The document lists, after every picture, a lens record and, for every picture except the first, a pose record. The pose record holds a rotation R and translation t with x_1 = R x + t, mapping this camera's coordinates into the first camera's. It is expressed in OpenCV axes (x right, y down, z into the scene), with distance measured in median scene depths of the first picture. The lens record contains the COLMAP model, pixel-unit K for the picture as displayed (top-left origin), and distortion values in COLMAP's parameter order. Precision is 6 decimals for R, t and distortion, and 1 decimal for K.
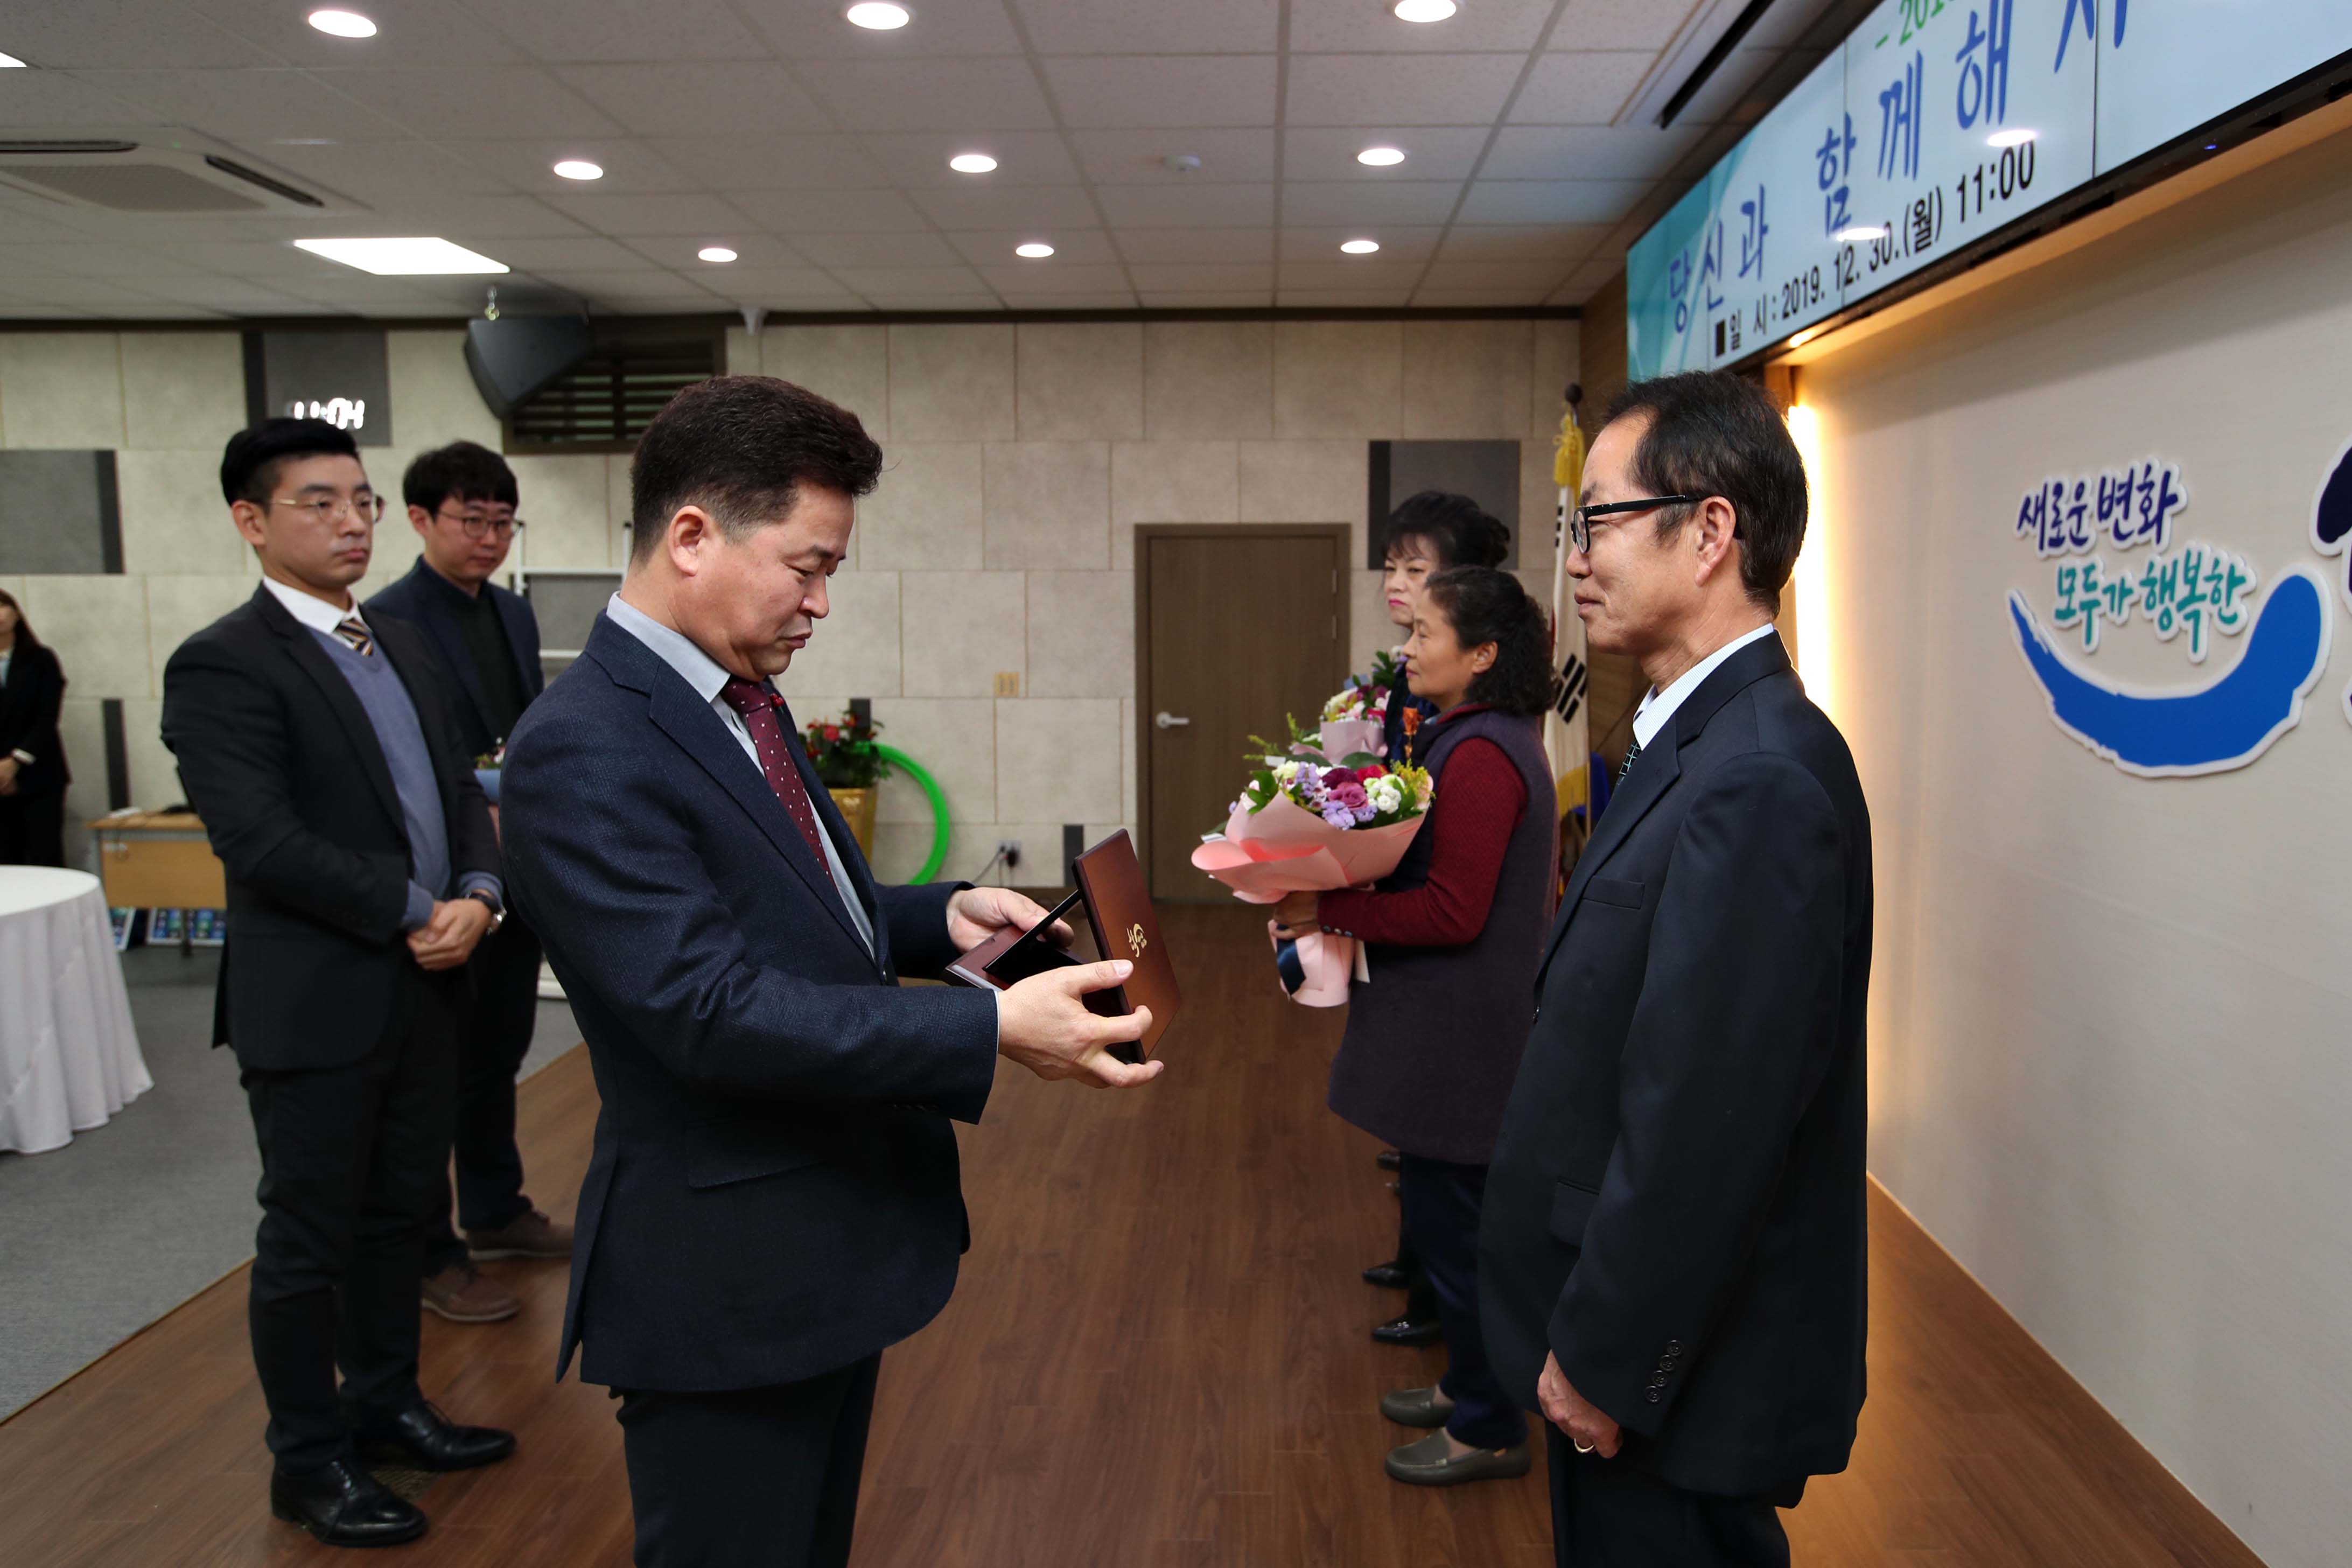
lens RADIAL K [[1571.9, 0, 1232.3], [0, 1571.9, 726.9], [0, 0, 1]] dist [0.008352, 0.002321]
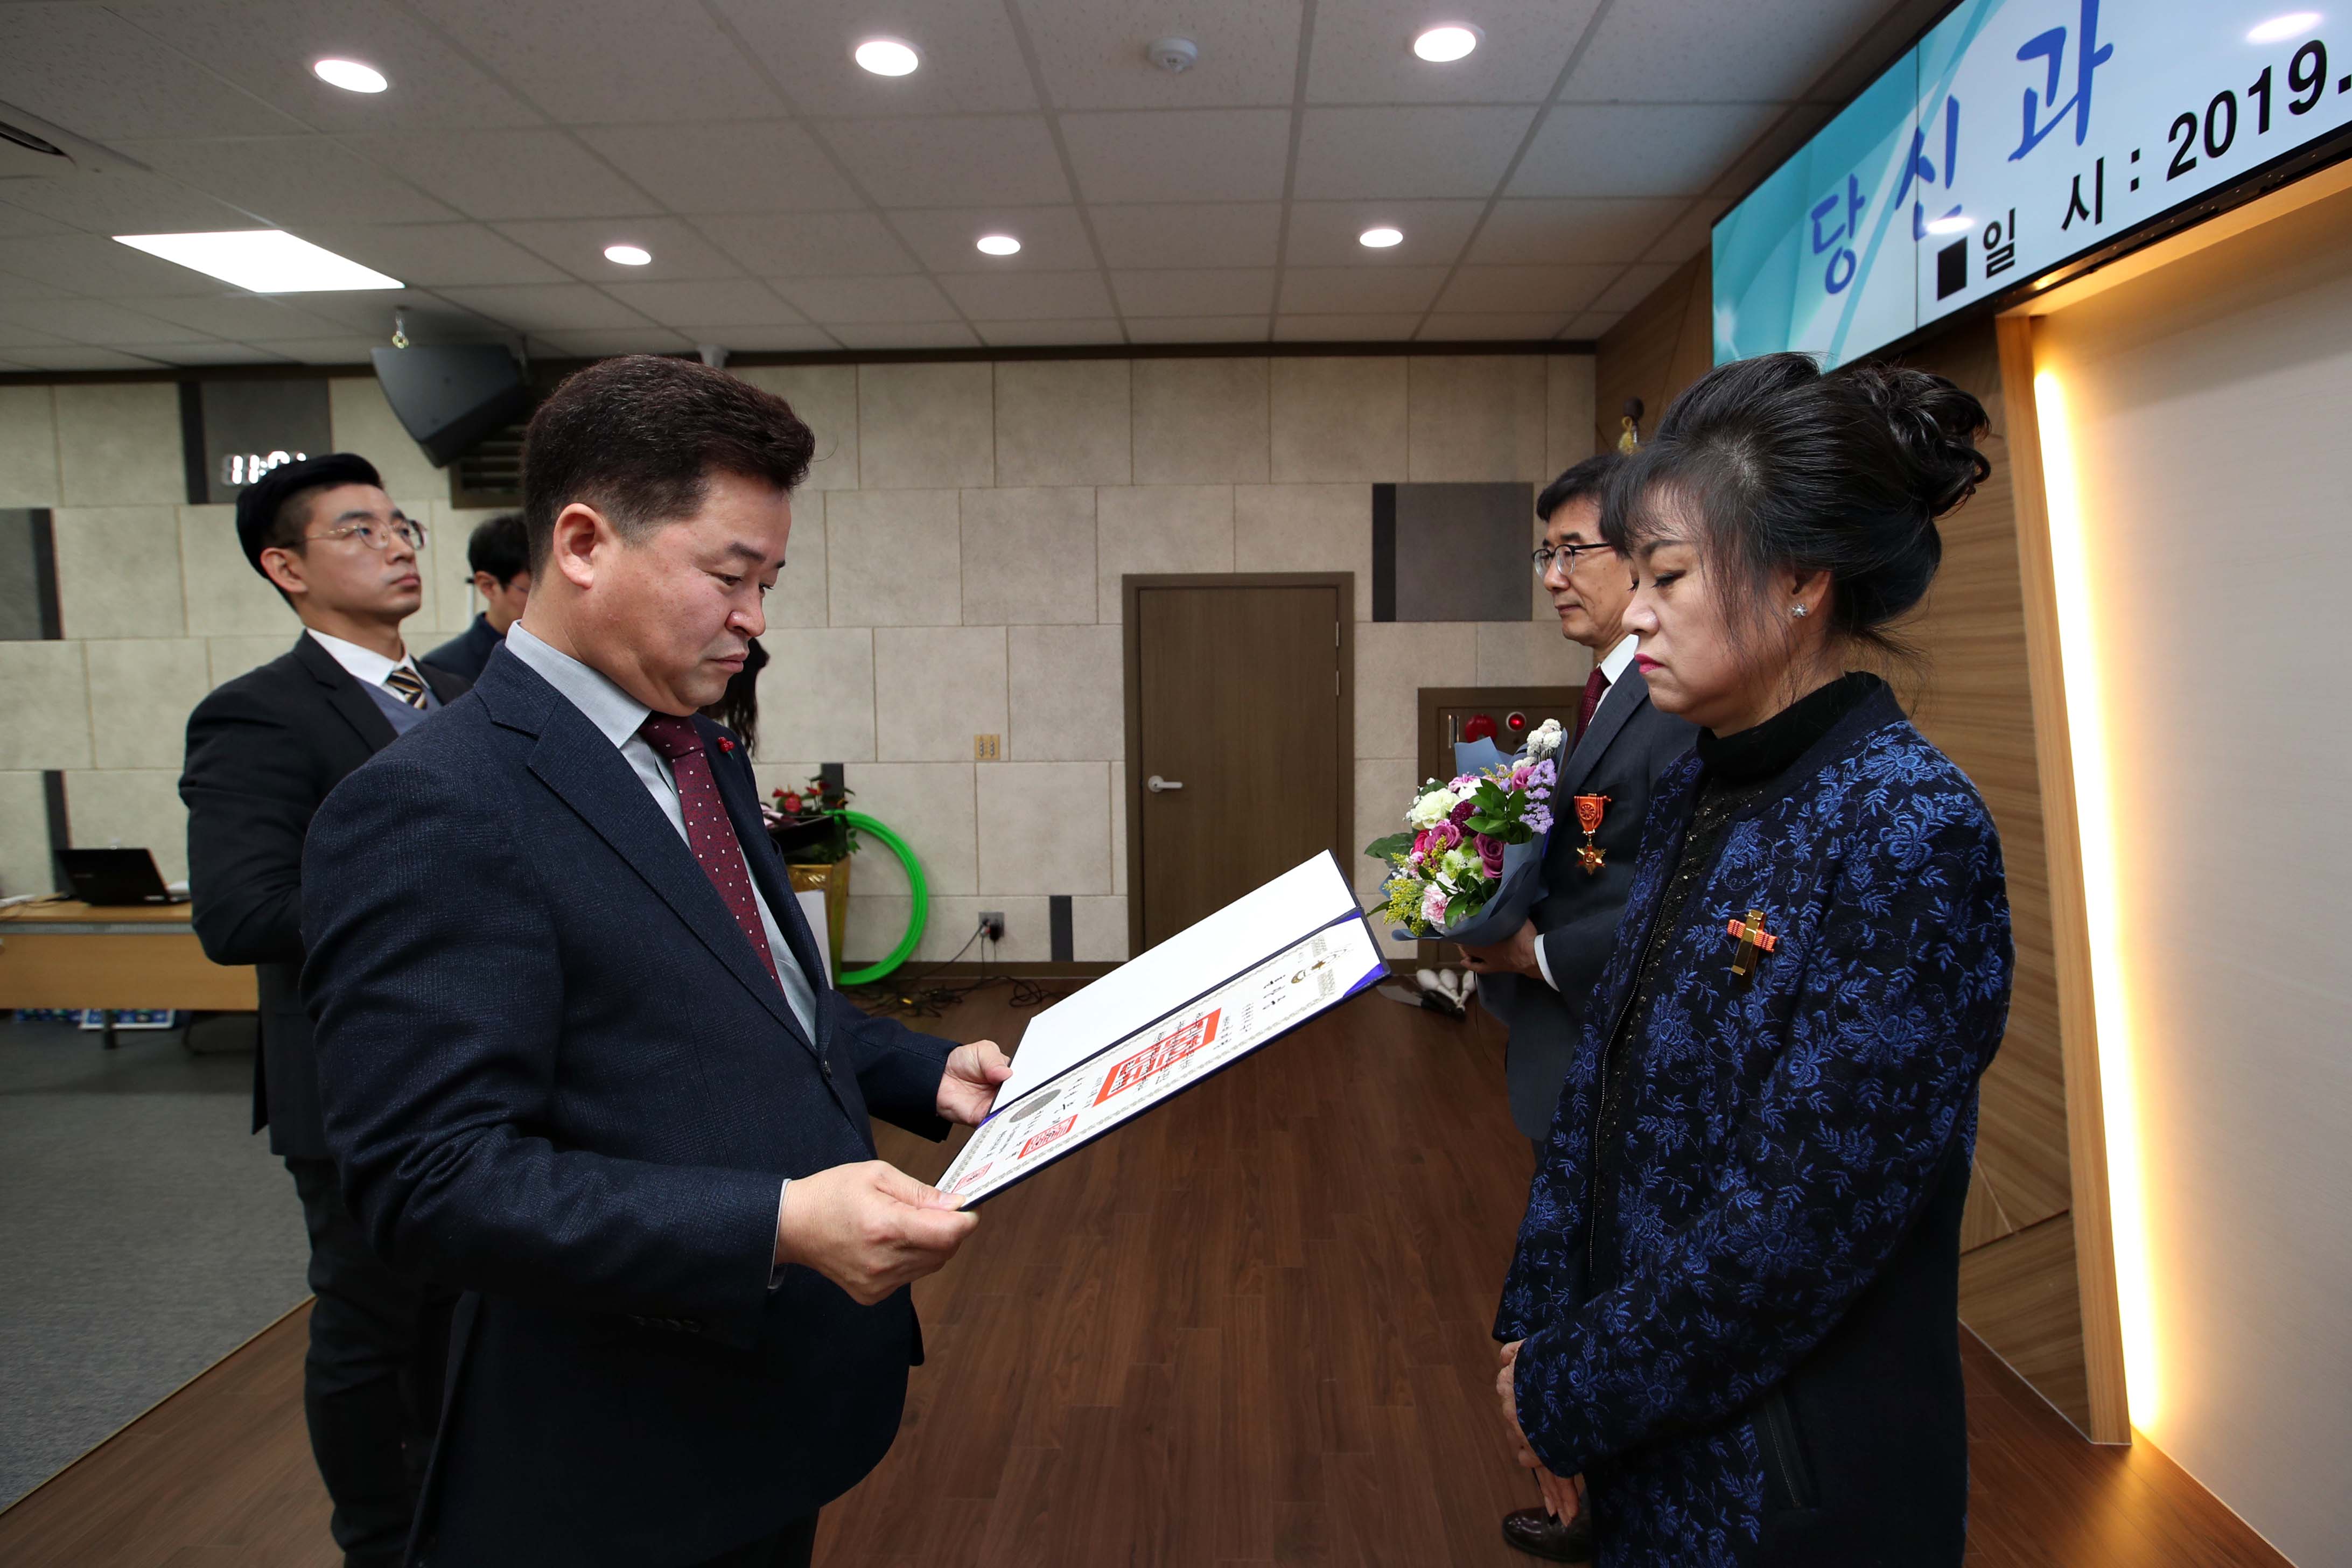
lens RADIAL K [[1183.2, 0, 1213.0], [0, 1183.2, 738.4], [0, 0, 1]] dist [-0.016404, 0.004380]
pose [[0.999958, -0.008715, 0.002945, -0.014785], [0.008753, 0.999879, -0.012867, -0.028529], [-0.002832, 0.012892, 0.999913, 0.384550]]
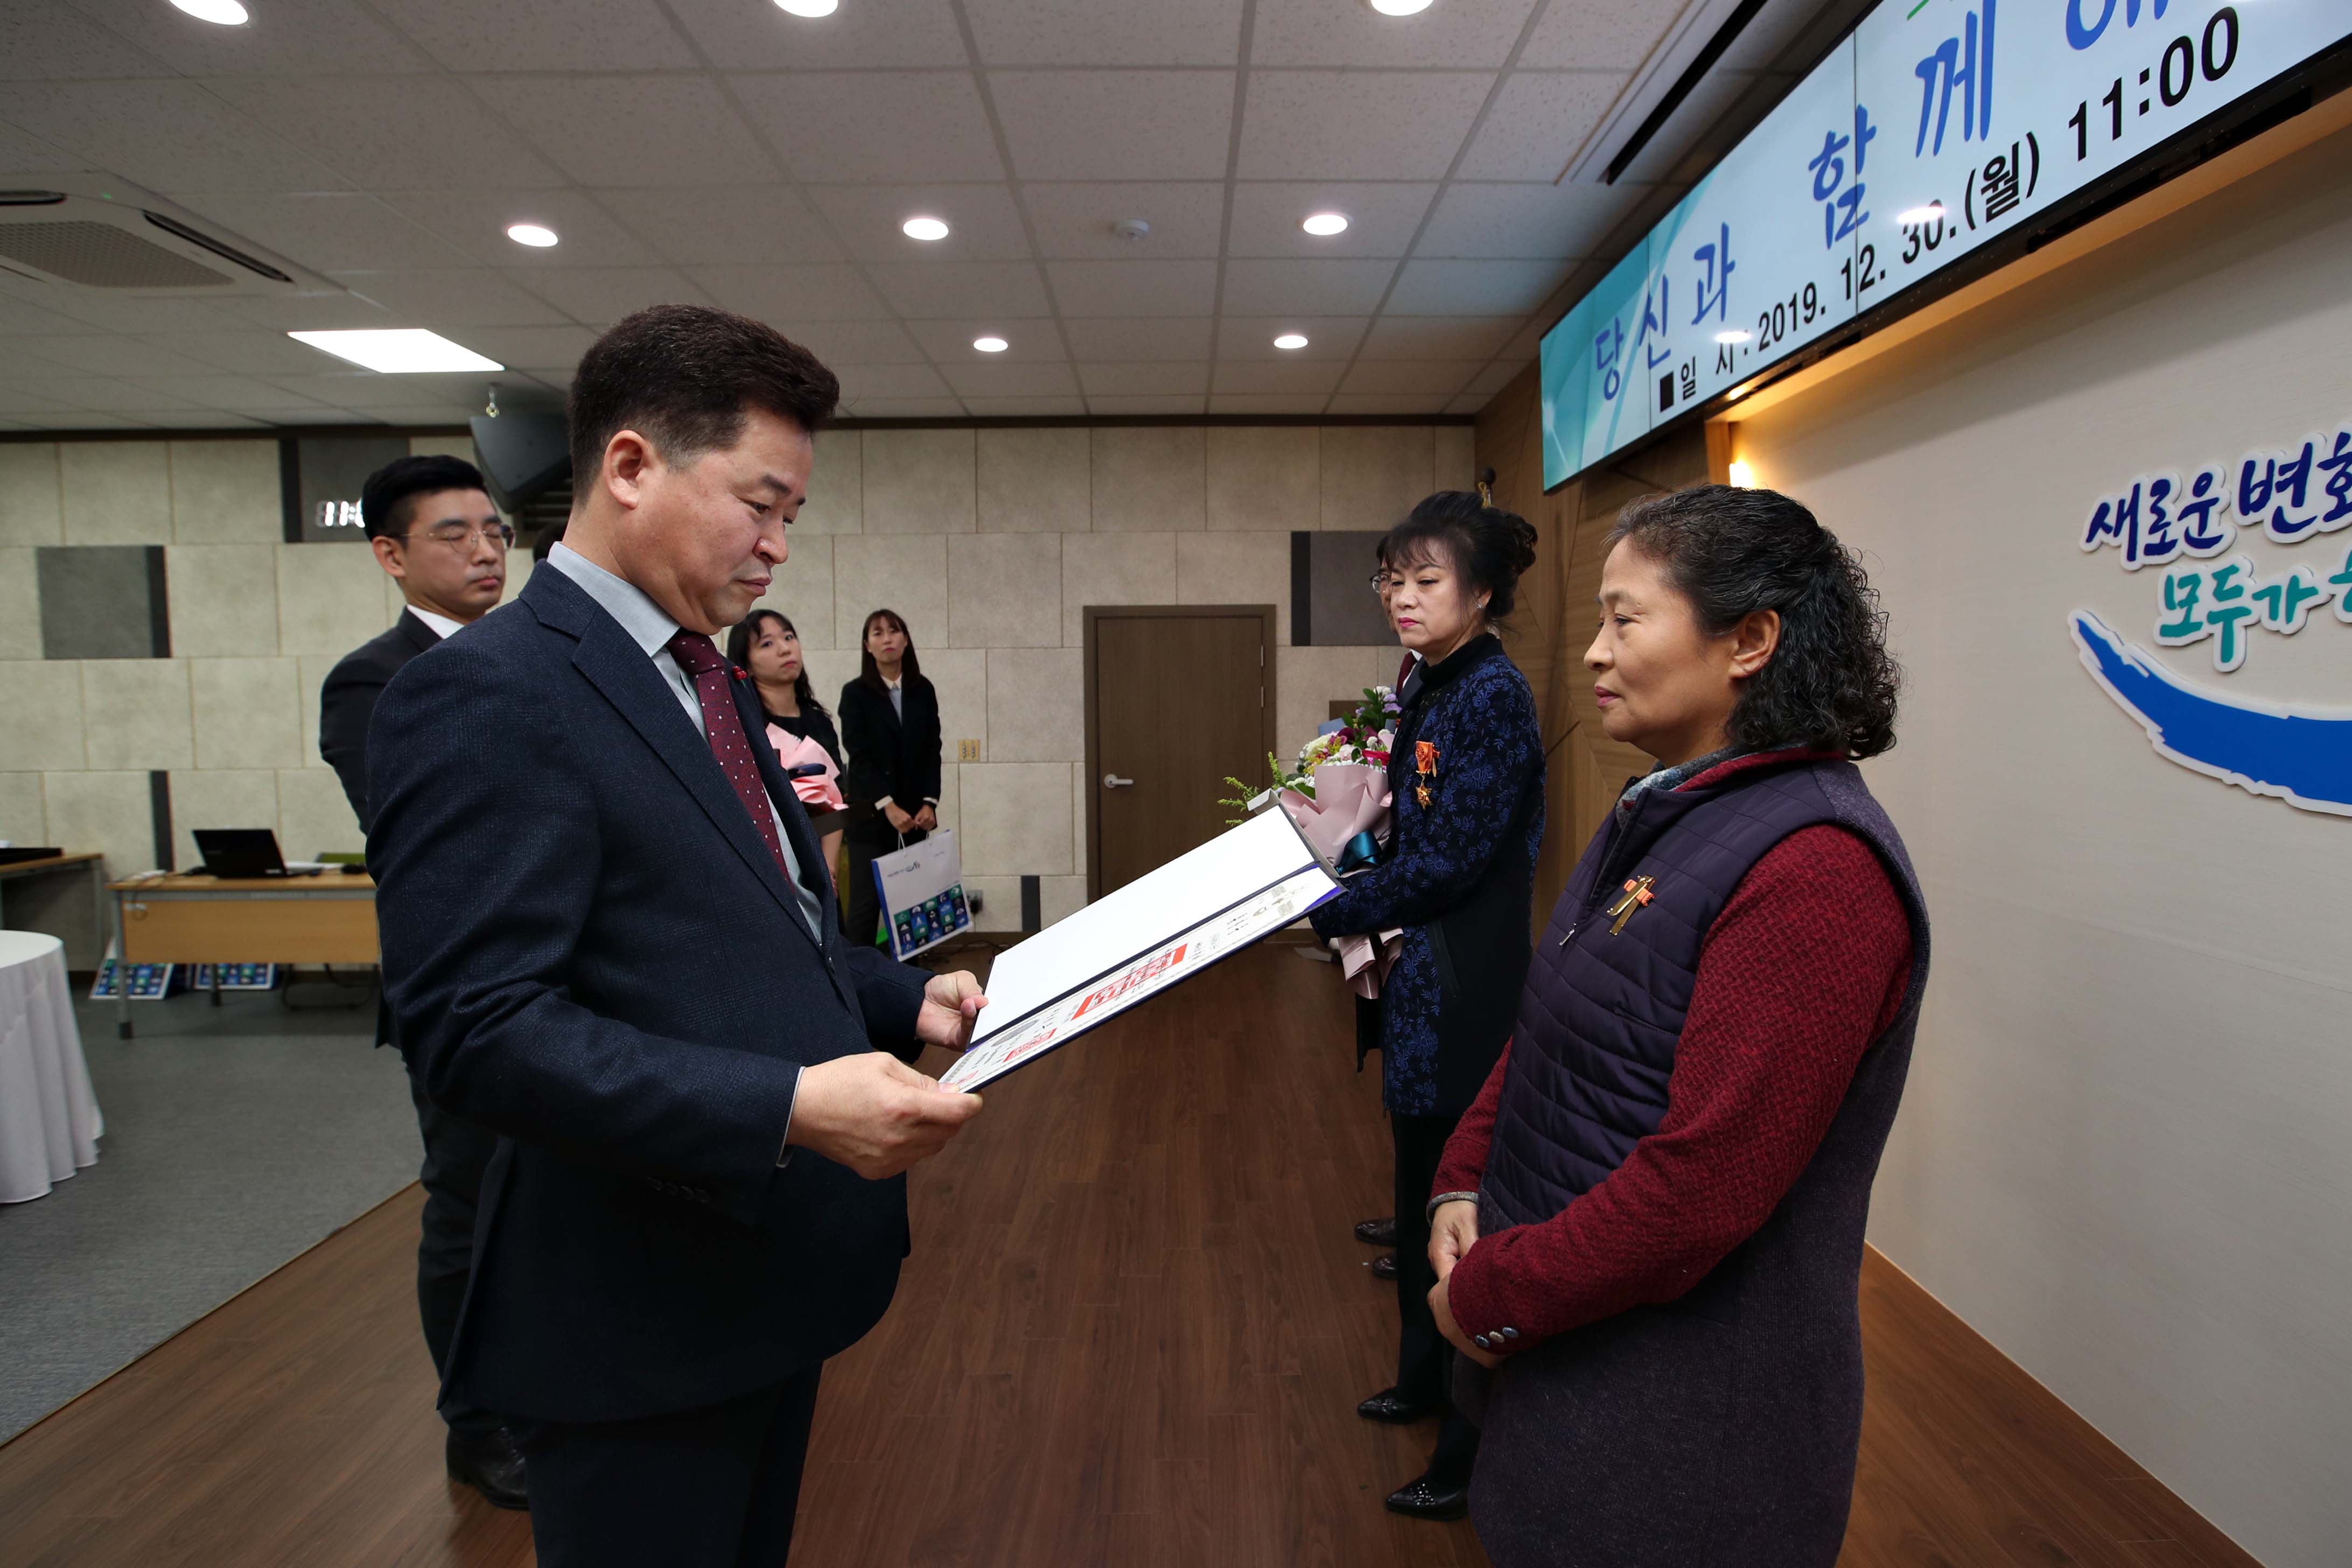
lens RADIAL K [[1183.2, 0, 1193.1], [0, 1183.2, 753.7], [0, 0, 1]] dist [-0.016404, 0.004380]
pose [[0.999402, -0.008658, 0.033472, -0.017149], [0.009781, 0.999390, -0.033517, 0.006608], [-0.033161, 0.033824, 0.998877, 0.206041]]
